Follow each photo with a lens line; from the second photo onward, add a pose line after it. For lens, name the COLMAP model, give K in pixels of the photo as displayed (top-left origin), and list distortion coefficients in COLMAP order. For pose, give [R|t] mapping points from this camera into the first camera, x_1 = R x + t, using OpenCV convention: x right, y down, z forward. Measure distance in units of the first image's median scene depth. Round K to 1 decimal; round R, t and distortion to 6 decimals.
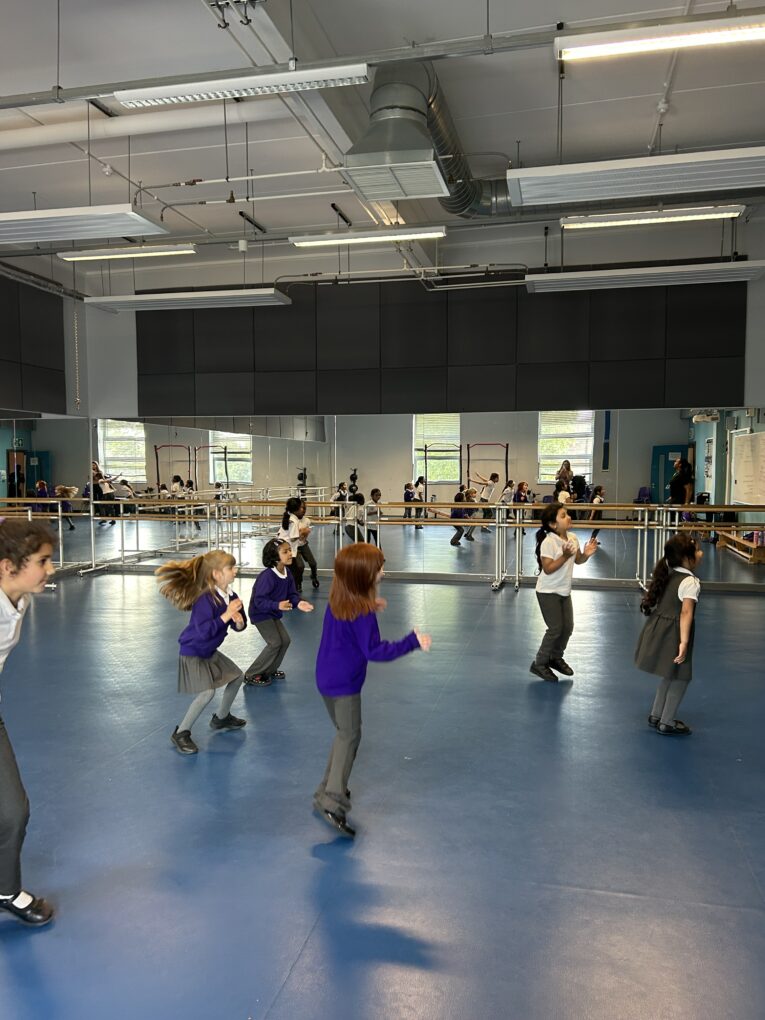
lens RADIAL K [[752.0, 0, 395.4], [0, 752.0, 518.6], [0, 0, 1]] dist [0.048001, -0.058029]
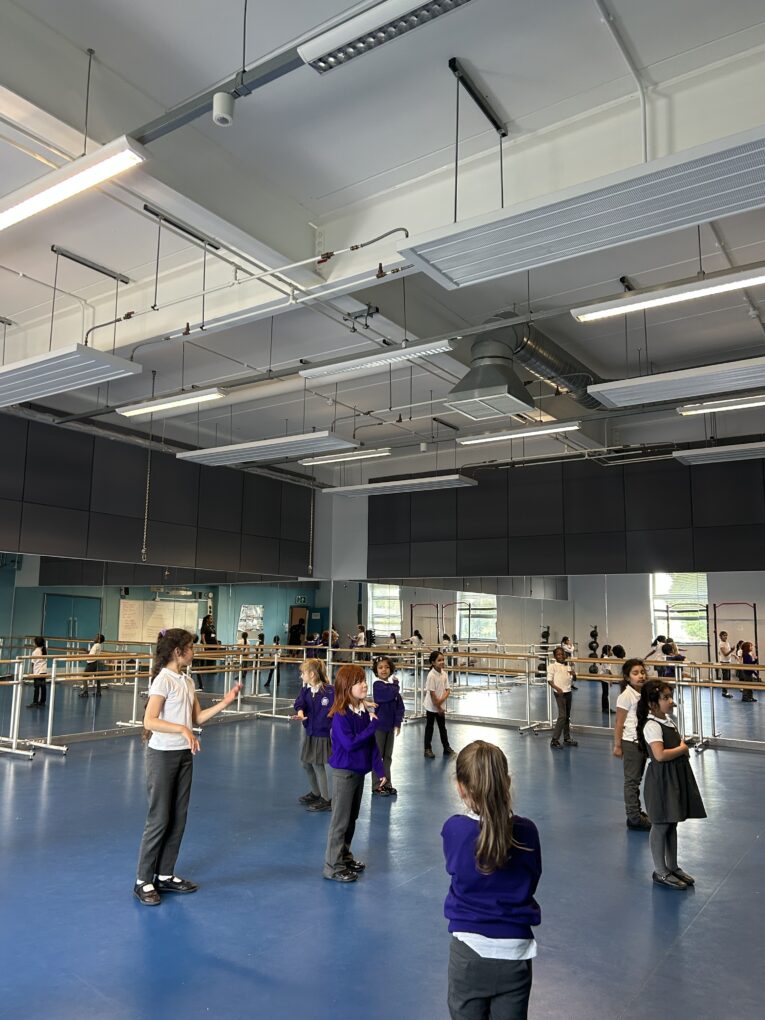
lens RADIAL K [[752.0, 0, 395.4], [0, 752.0, 518.6], [0, 0, 1]] dist [0.048001, -0.058029]
pose [[0.933814, -0.033282, -0.356208, 0.096113], [-0.041428, 0.978905, -0.200070, 0.007298], [0.355353, 0.201585, 0.912736, -0.073321]]
